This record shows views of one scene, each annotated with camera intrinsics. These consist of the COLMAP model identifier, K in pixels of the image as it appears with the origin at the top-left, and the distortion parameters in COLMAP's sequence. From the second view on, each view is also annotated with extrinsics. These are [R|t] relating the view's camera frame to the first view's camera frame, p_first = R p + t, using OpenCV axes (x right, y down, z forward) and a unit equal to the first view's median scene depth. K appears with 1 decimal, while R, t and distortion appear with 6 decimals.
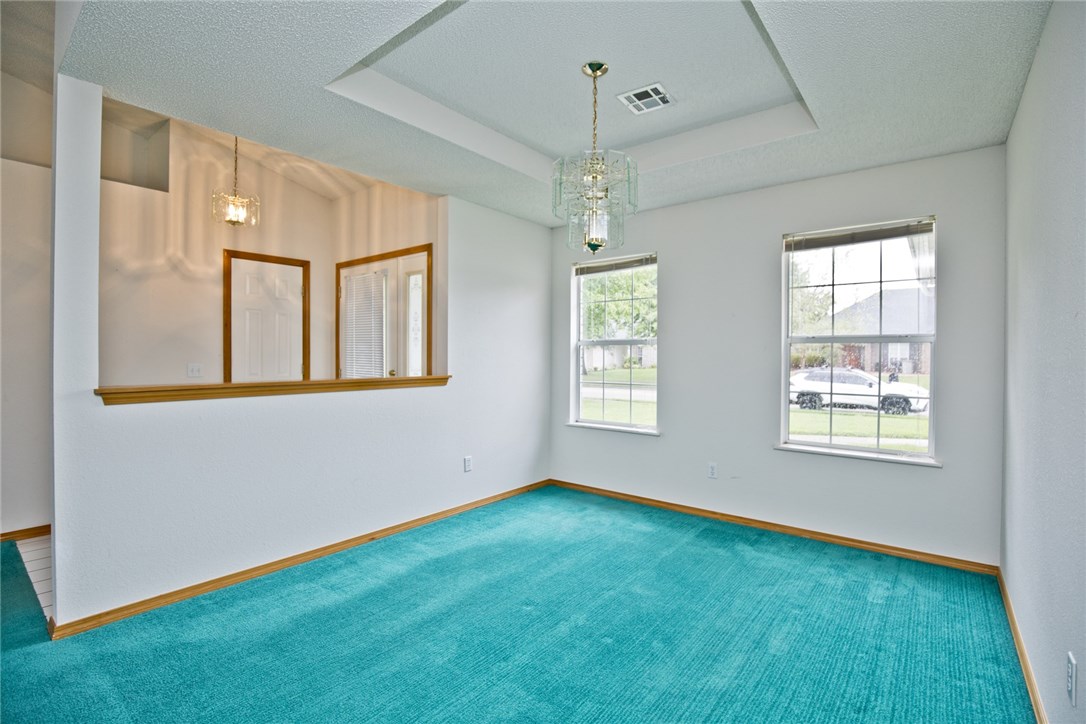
lens RADIAL K [[499.7, 0, 544.7], [0, 499.7, 366.3], [0, 0, 1]] dist [-0.028800, 0.002480]
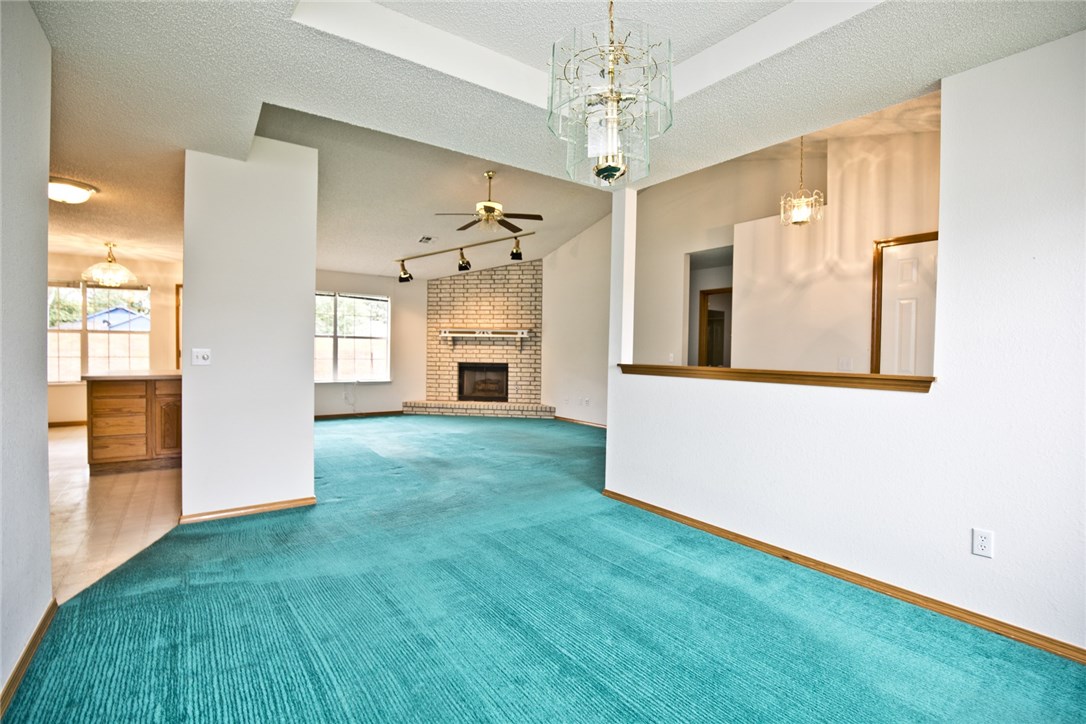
lens RADIAL K [[499.7, 0, 547.8], [0, 499.7, 360.7], [0, 0, 1]] dist [-0.028800, 0.002480]
pose [[-0.260898, 0.009605, -0.965319, 0.486412], [-0.042427, 0.998870, 0.021405, 0.005685], [0.964434, 0.046540, -0.260195, 0.677305]]
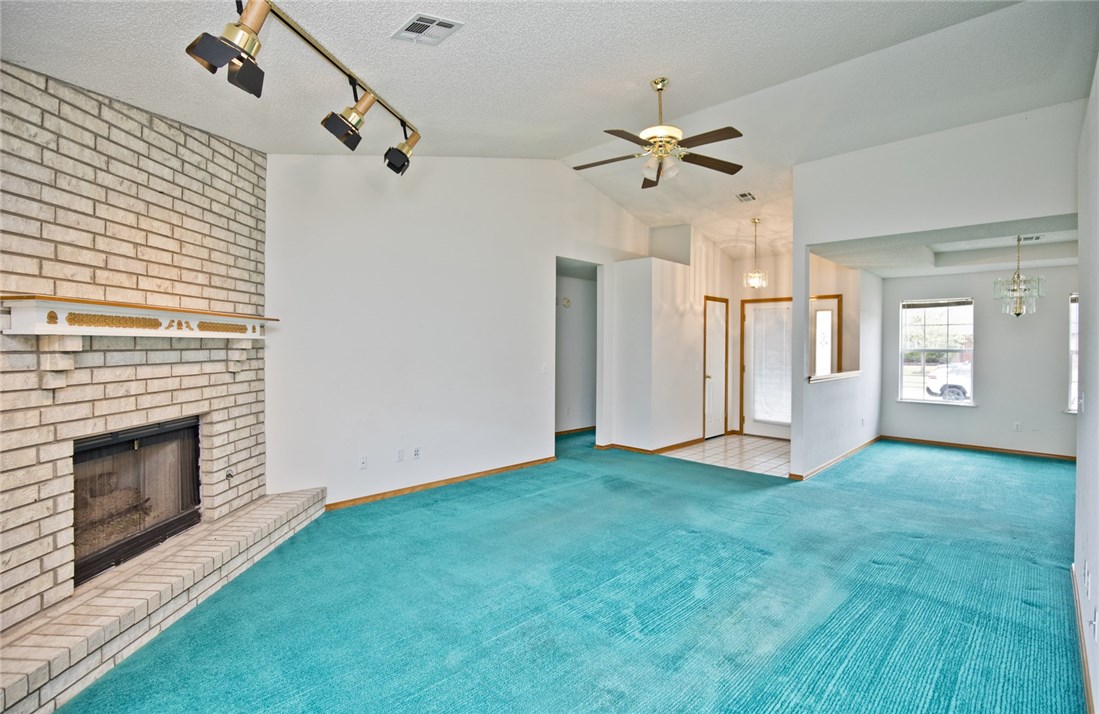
lens RADIAL K [[507.0, 0, 557.0], [0, 507.0, 345.1], [0, 0, 1]] dist [-0.027125, 0.001913]
pose [[0.994916, 0.004054, -0.100629, -1.040899], [-0.006665, 0.999650, -0.025617, -0.017087], [0.100490, 0.026158, 0.994594, -0.851558]]
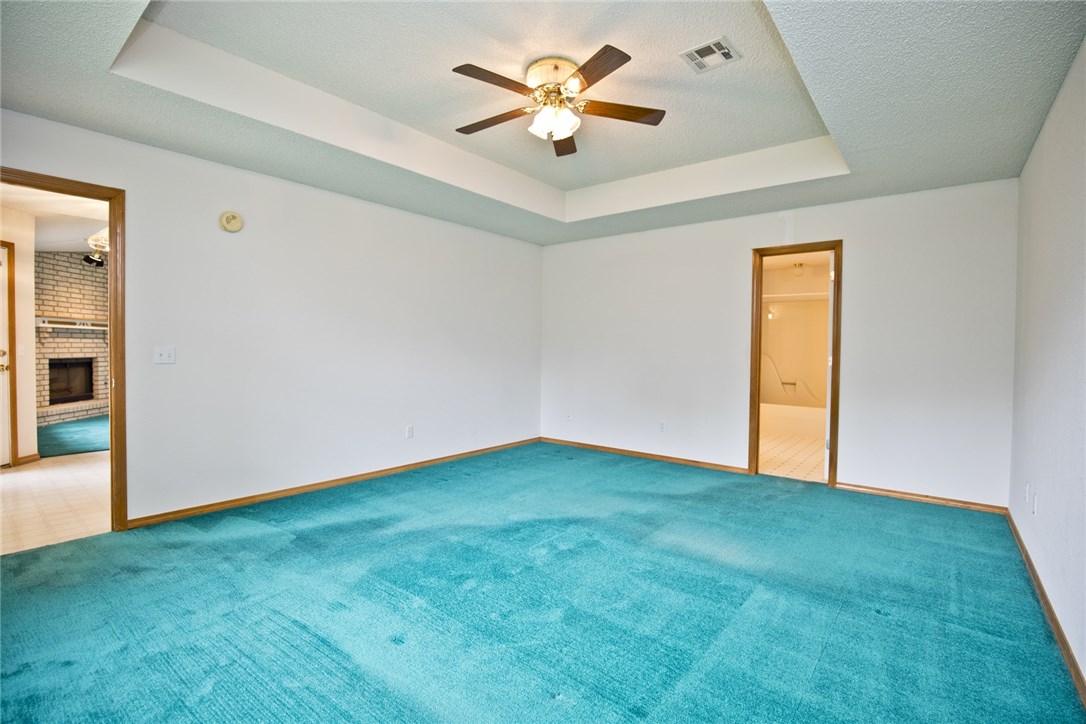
lens RADIAL K [[499.7, 0, 549.6], [0, 499.7, 357.6], [0, 0, 1]] dist [-0.028800, 0.002480]
pose [[0.999990, 0.002956, 0.003320, 0.256936], [-0.002936, 0.999978, -0.006017, 0.082090], [-0.003338, 0.006008, 0.999976, -2.202844]]
